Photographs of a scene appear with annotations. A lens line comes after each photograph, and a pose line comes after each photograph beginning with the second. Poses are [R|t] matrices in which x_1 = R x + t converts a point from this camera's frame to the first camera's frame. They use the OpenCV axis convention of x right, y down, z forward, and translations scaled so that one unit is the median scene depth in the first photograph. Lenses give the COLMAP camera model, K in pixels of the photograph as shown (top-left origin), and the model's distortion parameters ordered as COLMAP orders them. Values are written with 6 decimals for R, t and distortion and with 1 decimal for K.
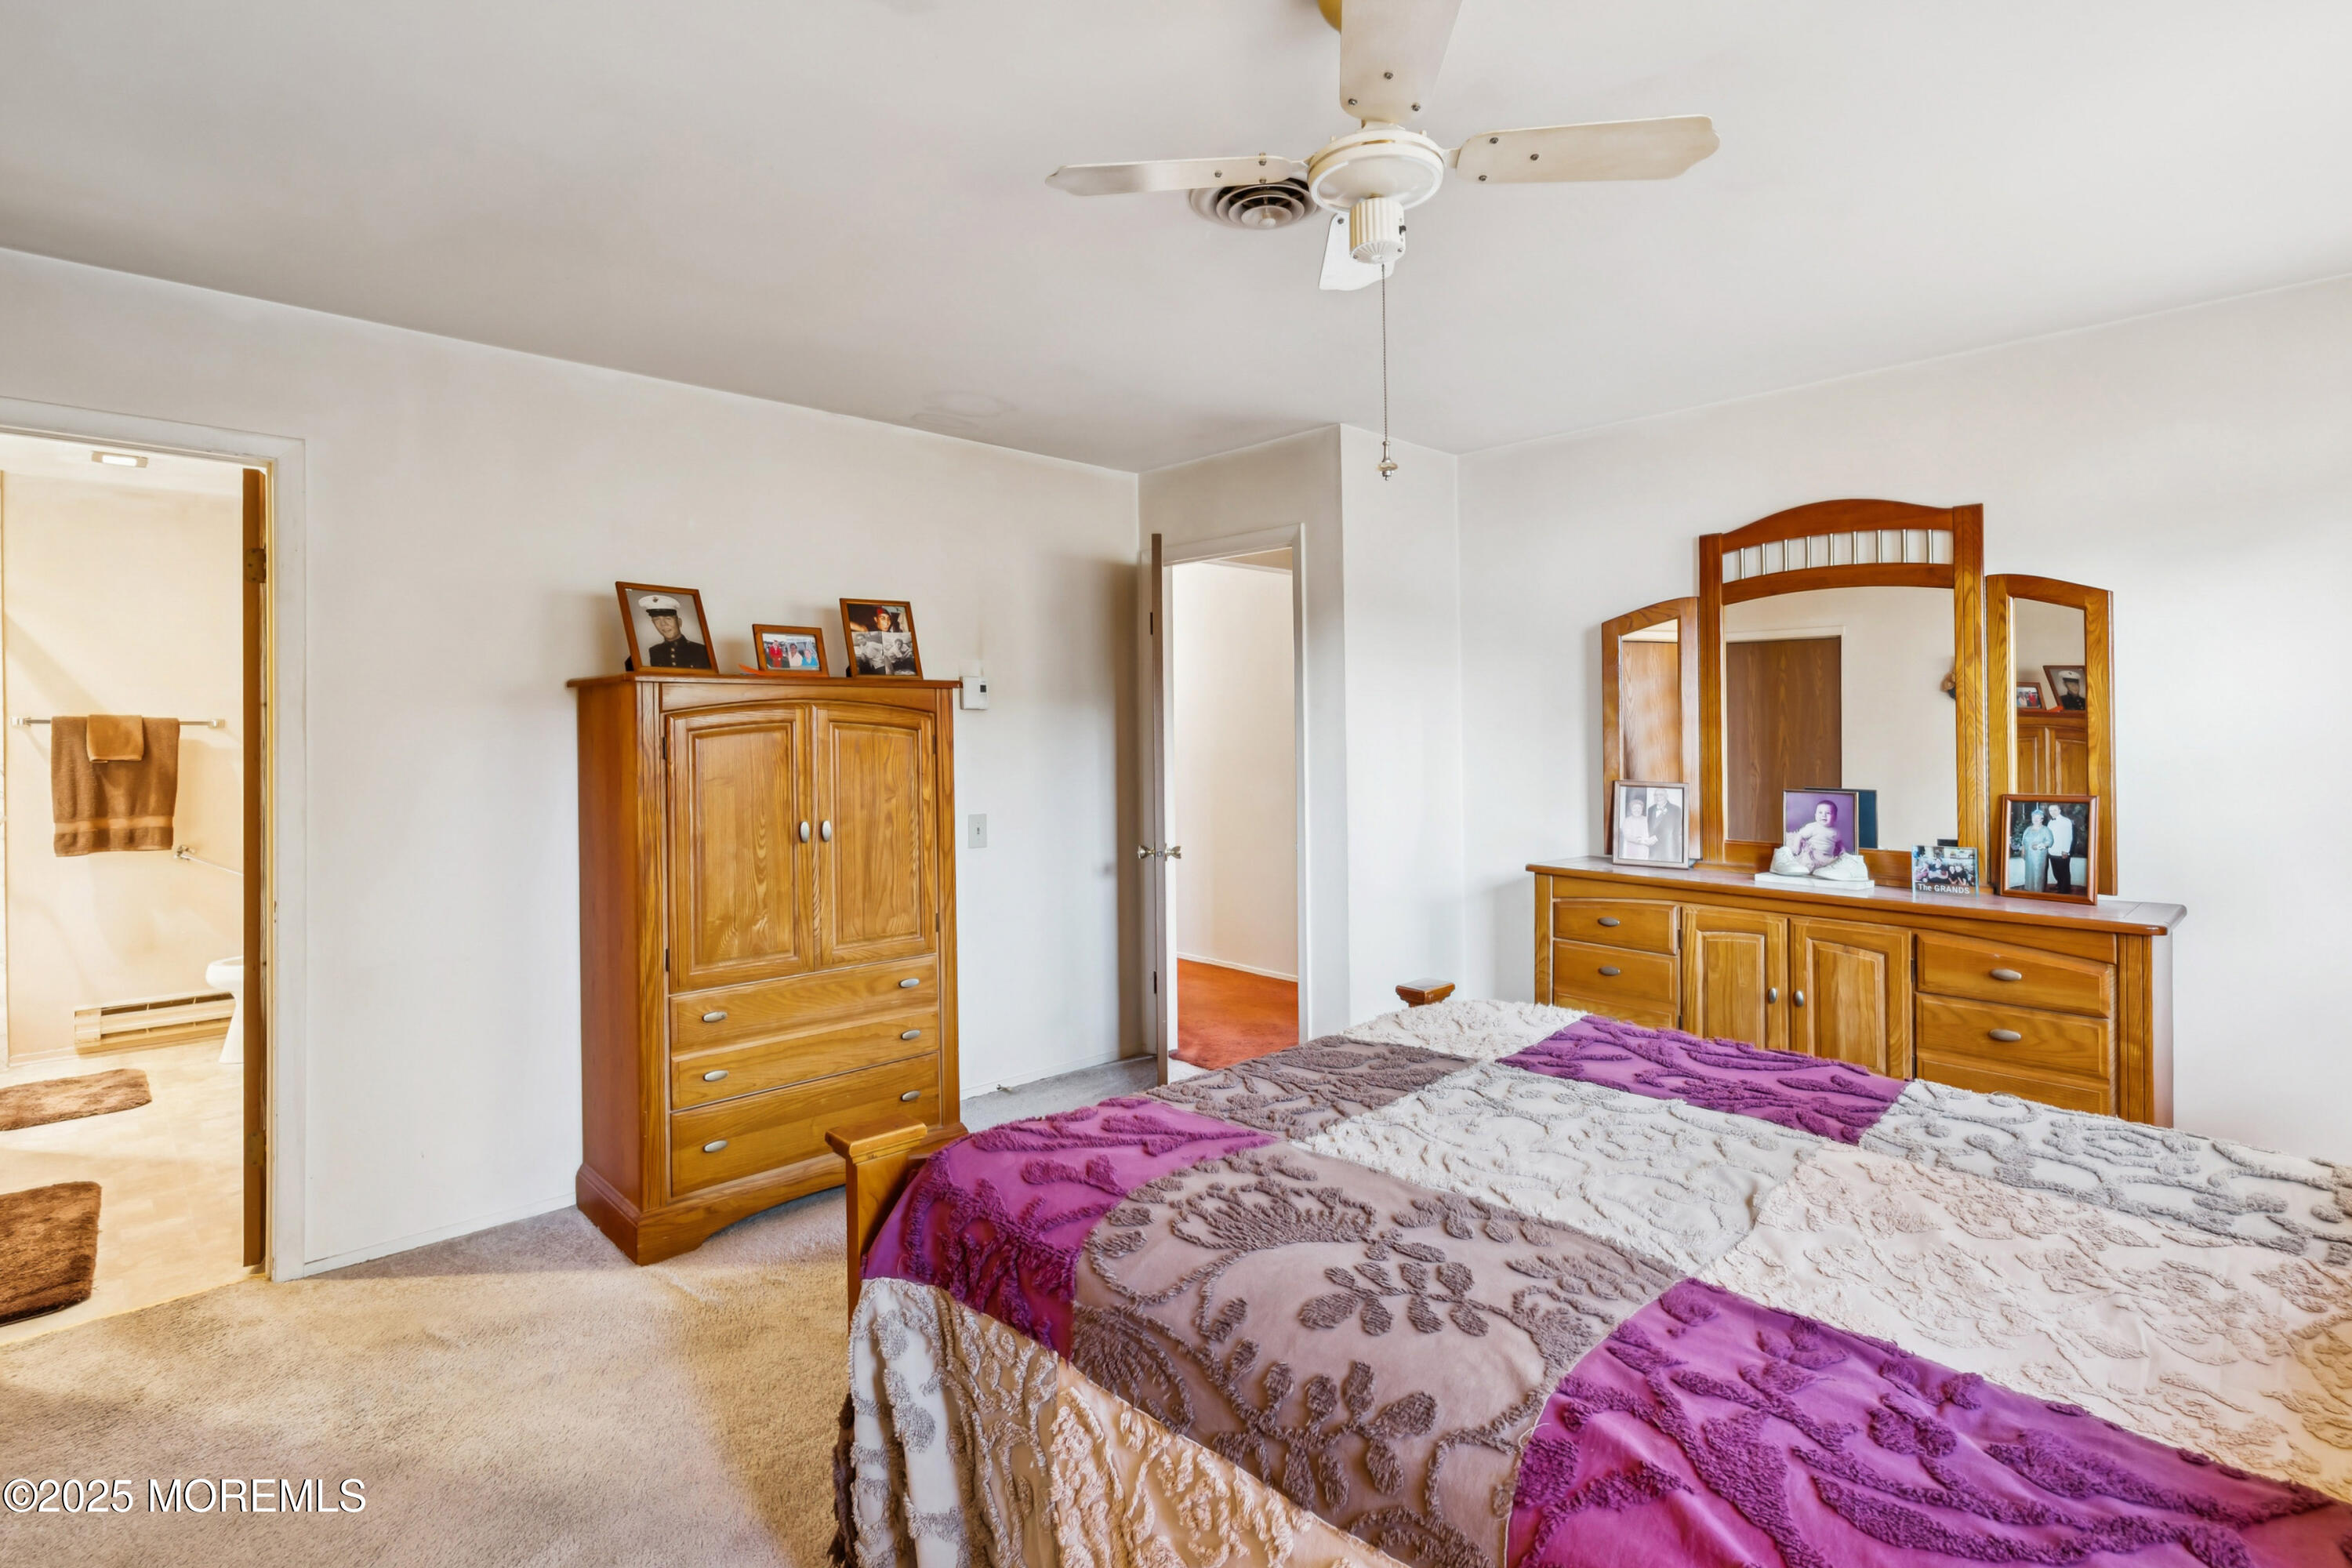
lens RADIAL K [[1136.3, 0, 1172.7], [0, 1136.3, 733.2], [0, 0, 1]] dist [0.005226, -0.001243]
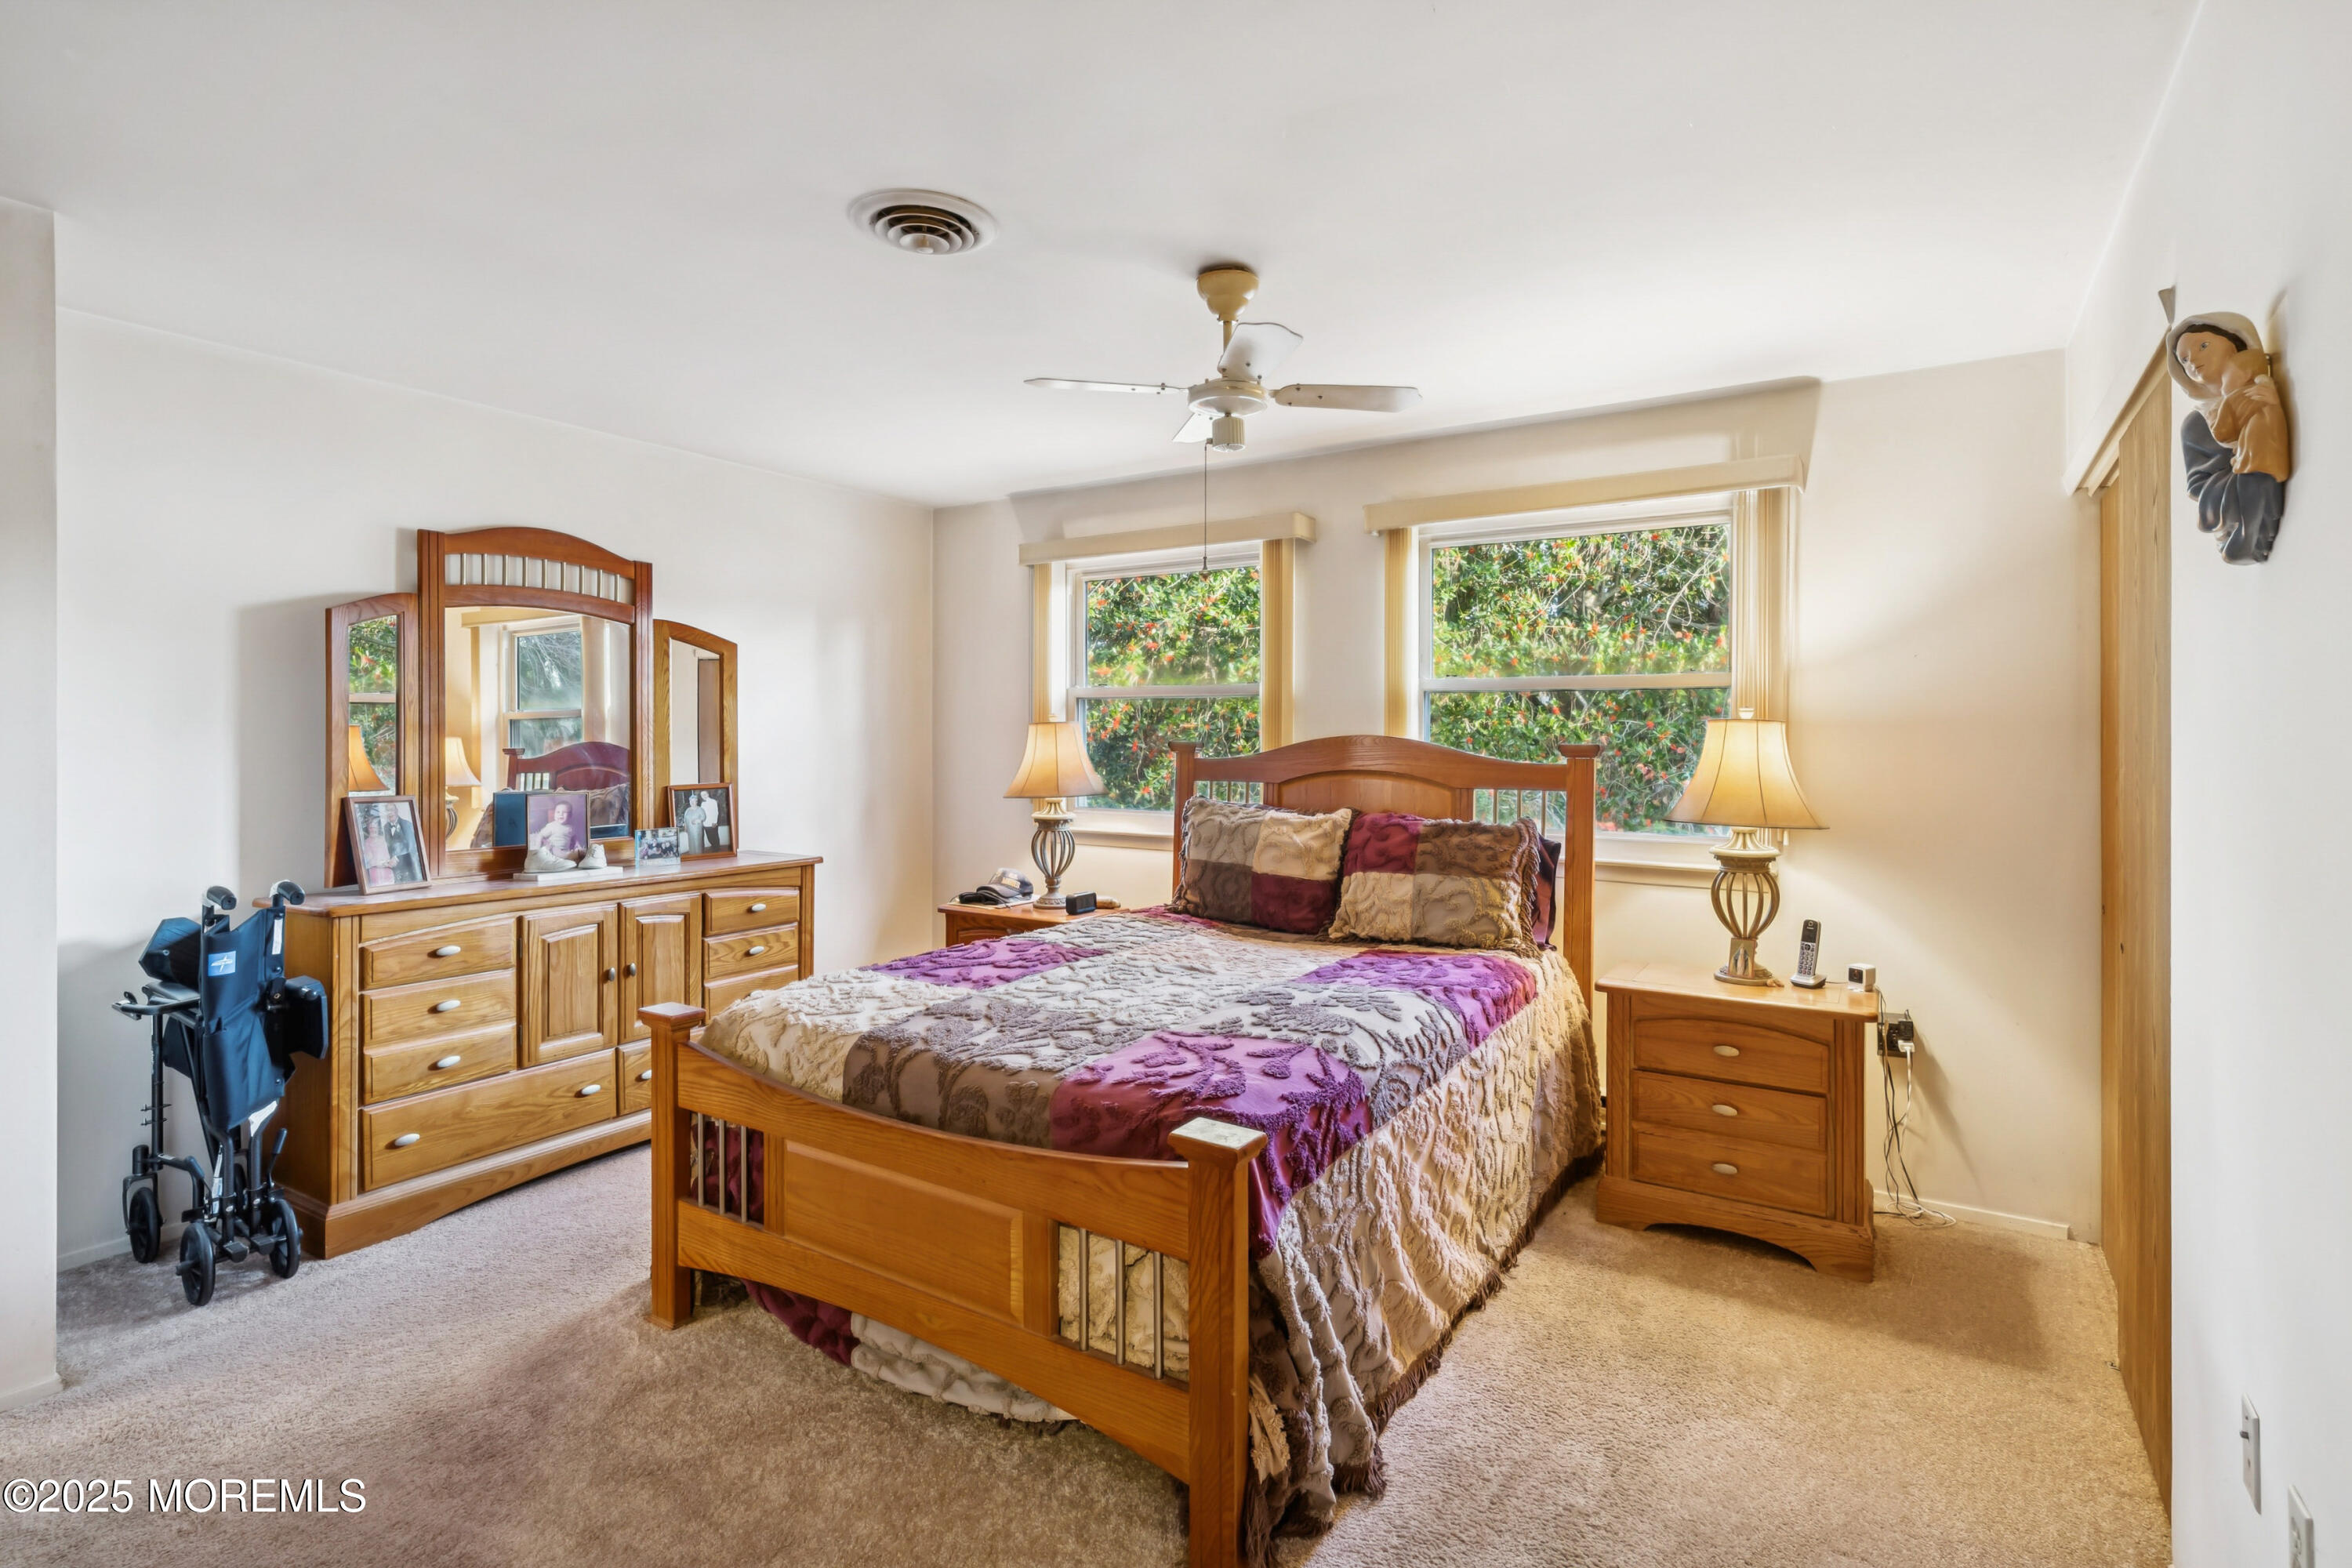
lens RADIAL K [[1136.3, 0, 1182.8], [0, 1136.3, 736.3], [0, 0, 1]] dist [0.005226, -0.001243]
pose [[-0.237819, 0.005897, 0.971292, -1.926220], [0.005448, 0.999974, -0.004737, 0.014587], [-0.971294, 0.004165, -0.237845, 2.009197]]
